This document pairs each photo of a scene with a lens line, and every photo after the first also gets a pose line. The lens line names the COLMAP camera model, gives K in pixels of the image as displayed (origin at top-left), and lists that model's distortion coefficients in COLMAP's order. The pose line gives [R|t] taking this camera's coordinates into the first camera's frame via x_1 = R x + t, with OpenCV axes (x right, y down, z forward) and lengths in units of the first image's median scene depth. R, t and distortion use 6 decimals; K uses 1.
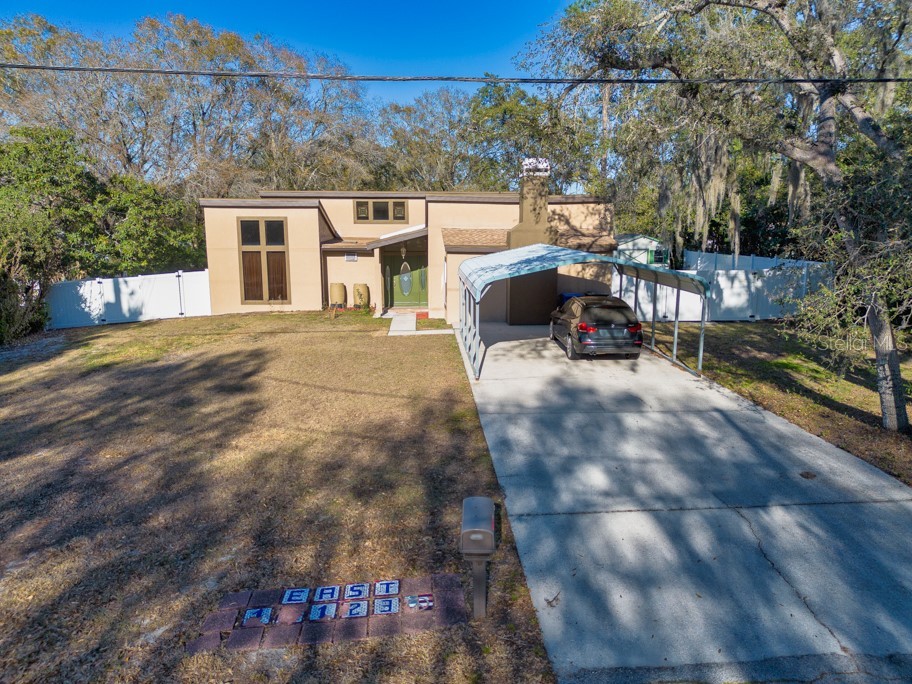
lens RADIAL K [[632.9, 0, 468.2], [0, 632.9, 341.0], [0, 0, 1]] dist [0.107744, -0.179936]
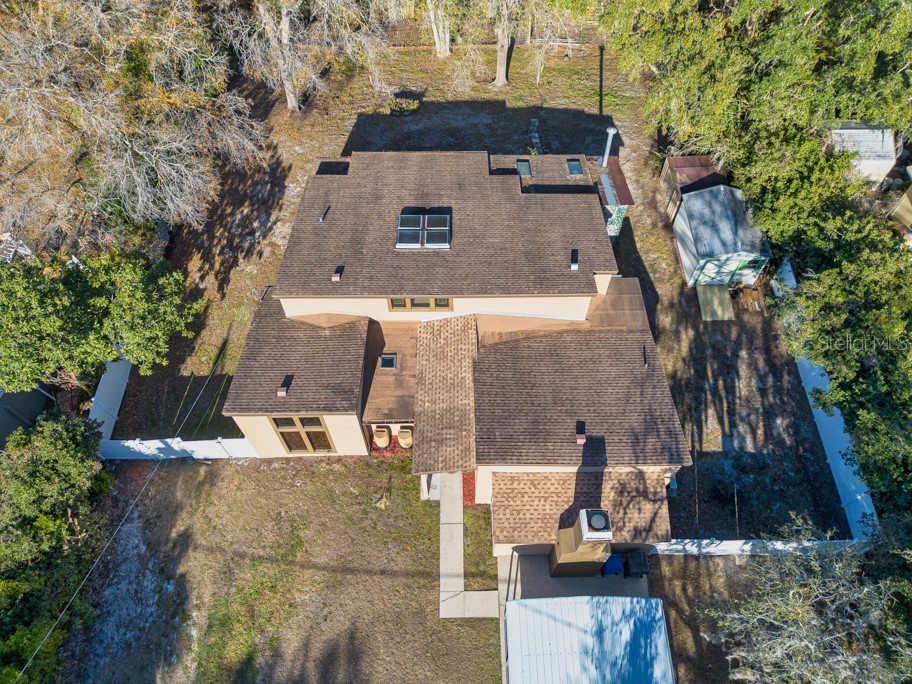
lens RADIAL K [[652.9, 0, 481.5], [0, 652.9, 344.2], [0, 0, 1]] dist [-0.012107, -0.004475]
pose [[0.998396, 0.055837, -0.009377, -0.104316], [-0.029909, 0.660745, 0.750015, -1.755313], [0.048074, -0.748531, 0.661355, 0.891595]]
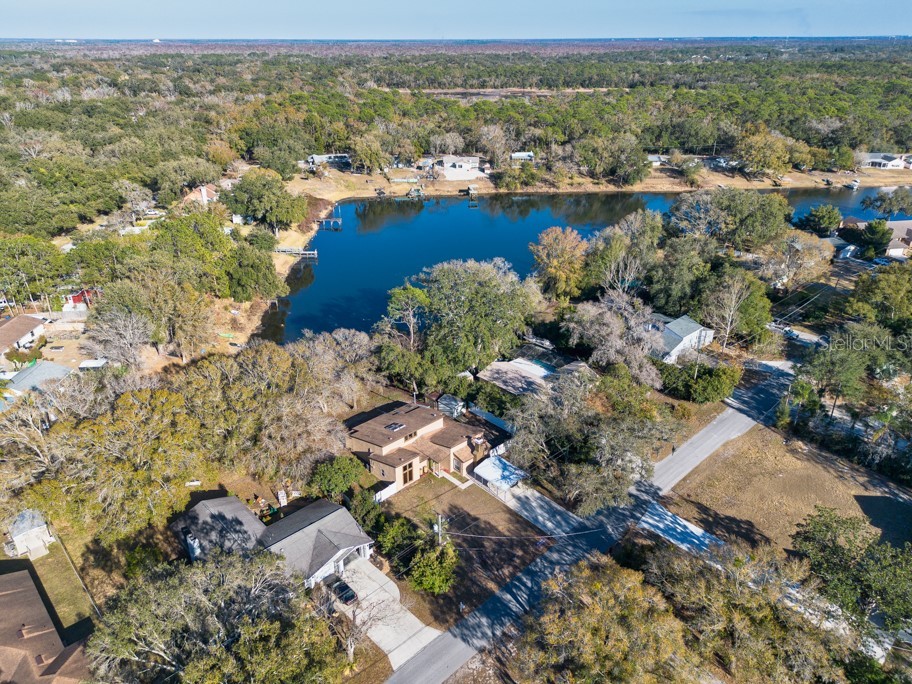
lens RADIAL K [[650.9, 0, 463.3], [0, 650.9, 341.5], [0, 0, 1]] dist [0.069271, -0.070957]
pose [[0.767866, -0.270618, 0.580643, -3.759352], [0.099439, 0.945757, 0.309284, -3.608034], [-0.632845, -0.179750, 0.753125, -3.425043]]
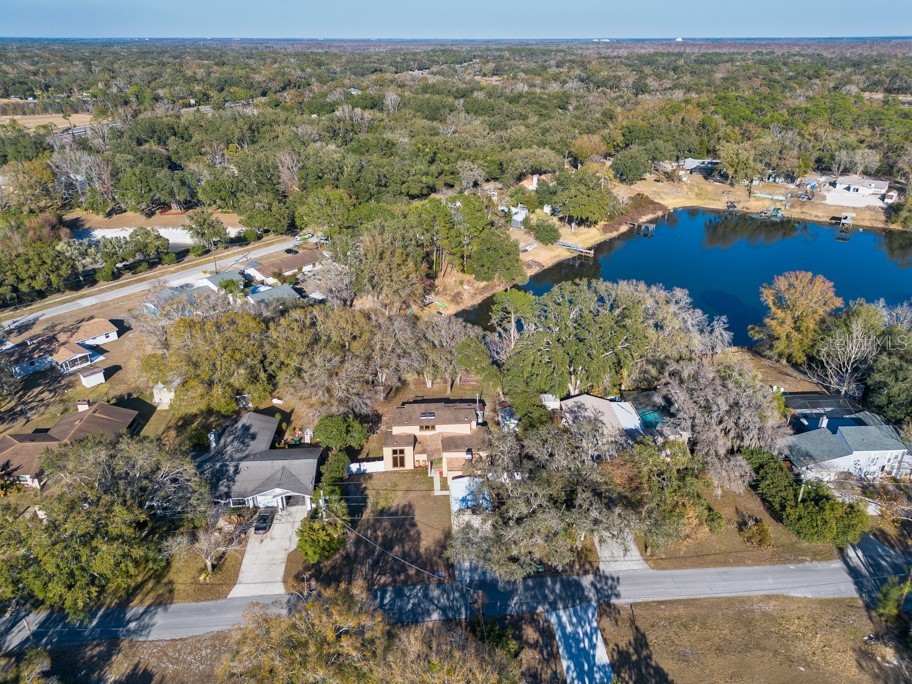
lens RADIAL K [[650.9, 0, 463.3], [0, 650.9, 341.5], [0, 0, 1]] dist [0.069271, -0.070957]
pose [[0.999992, 0.001982, -0.003491, 0.127301], [-0.000934, 0.960661, 0.277721, -3.410915], [0.003904, -0.277716, 0.960655, -4.568396]]
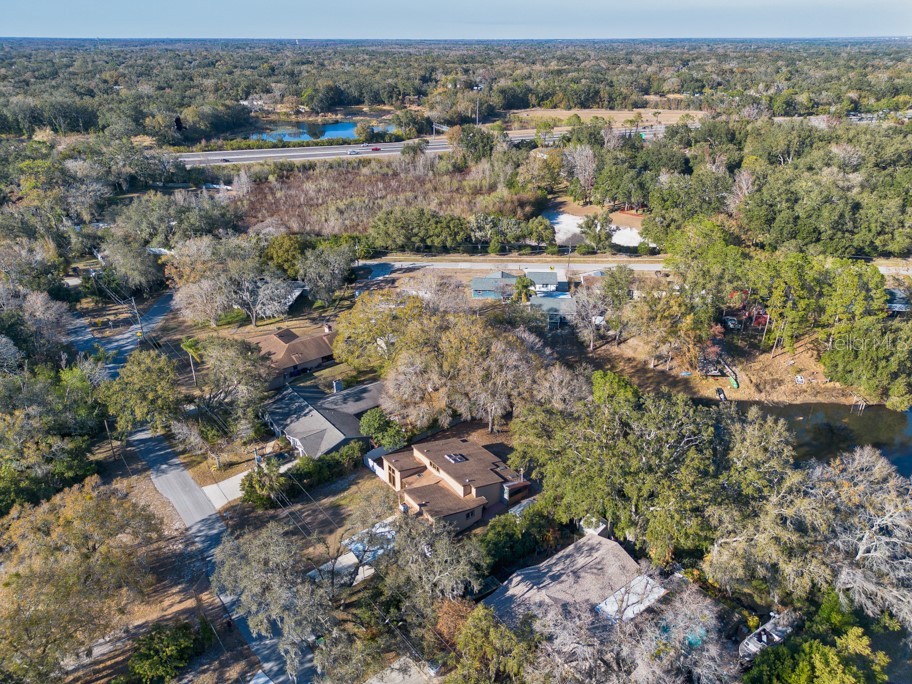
lens RADIAL K [[650.9, 0, 463.3], [0, 650.9, 341.5], [0, 0, 1]] dist [0.069271, -0.070957]
pose [[0.563744, 0.350057, -0.748099, 4.623344], [-0.128905, 0.931935, 0.338940, -4.088359], [0.815828, -0.094642, 0.570497, -1.406197]]
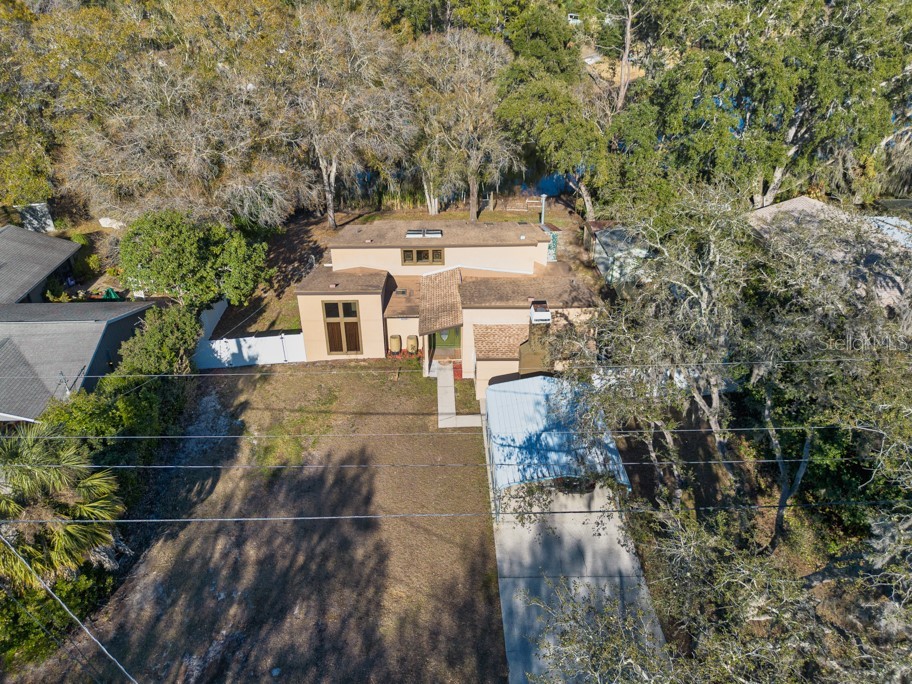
lens RADIAL K [[650.9, 0, 463.3], [0, 650.9, 341.5], [0, 0, 1]] dist [0.069271, -0.070957]
pose [[0.999545, 0.017339, -0.024667, -0.049722], [-0.006502, 0.922805, 0.385214, -1.187120], [0.029442, -0.384878, 0.922498, -0.539804]]
